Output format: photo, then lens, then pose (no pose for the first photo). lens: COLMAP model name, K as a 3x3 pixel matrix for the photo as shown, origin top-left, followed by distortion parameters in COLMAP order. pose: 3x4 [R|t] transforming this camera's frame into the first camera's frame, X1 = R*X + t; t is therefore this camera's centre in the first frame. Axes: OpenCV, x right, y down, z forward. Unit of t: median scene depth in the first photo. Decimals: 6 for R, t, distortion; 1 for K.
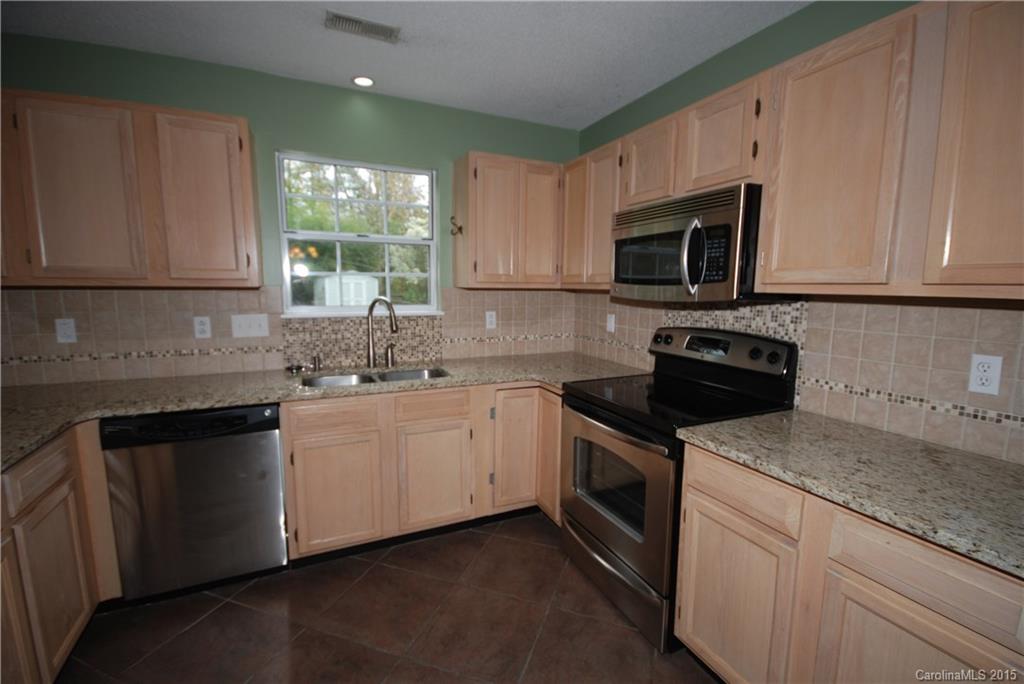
lens RADIAL K [[451.5, 0, 507.0], [0, 451.5, 343.9], [0, 0, 1]] dist [0.025360, -0.018983]
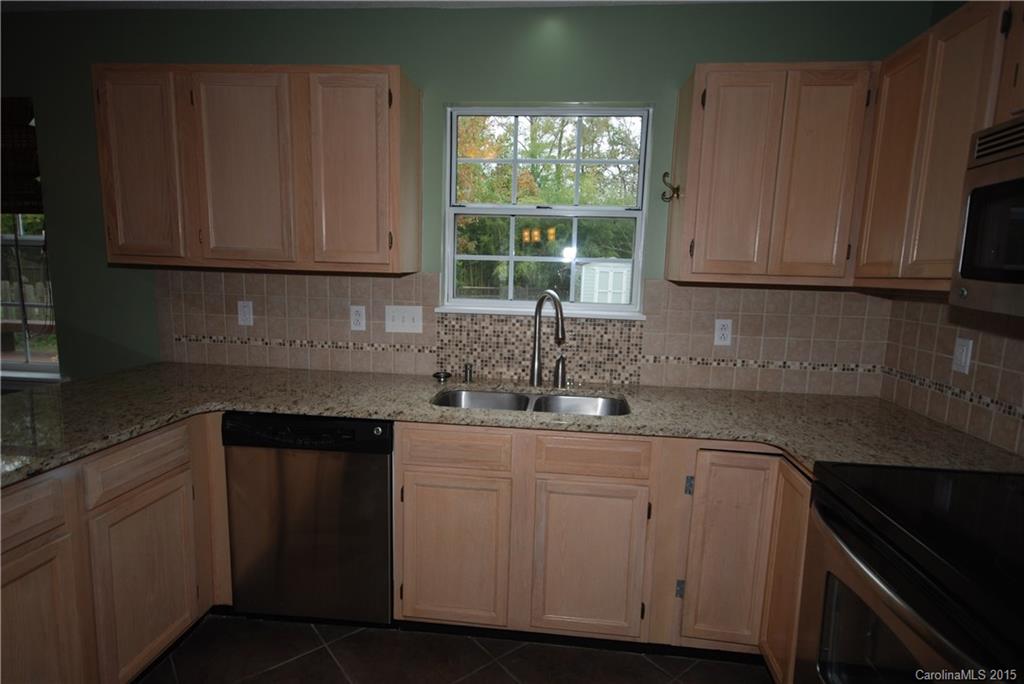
lens RADIAL K [[541.4, 0, 512.9], [0, 541.4, 345.8], [0, 0, 1]] dist [0.017675, 0.002191]
pose [[0.864811, 0.086693, -0.494557, 0.107188], [-0.086610, 0.995974, 0.023138, -0.031703], [0.494571, 0.022823, 0.868837, 0.228122]]
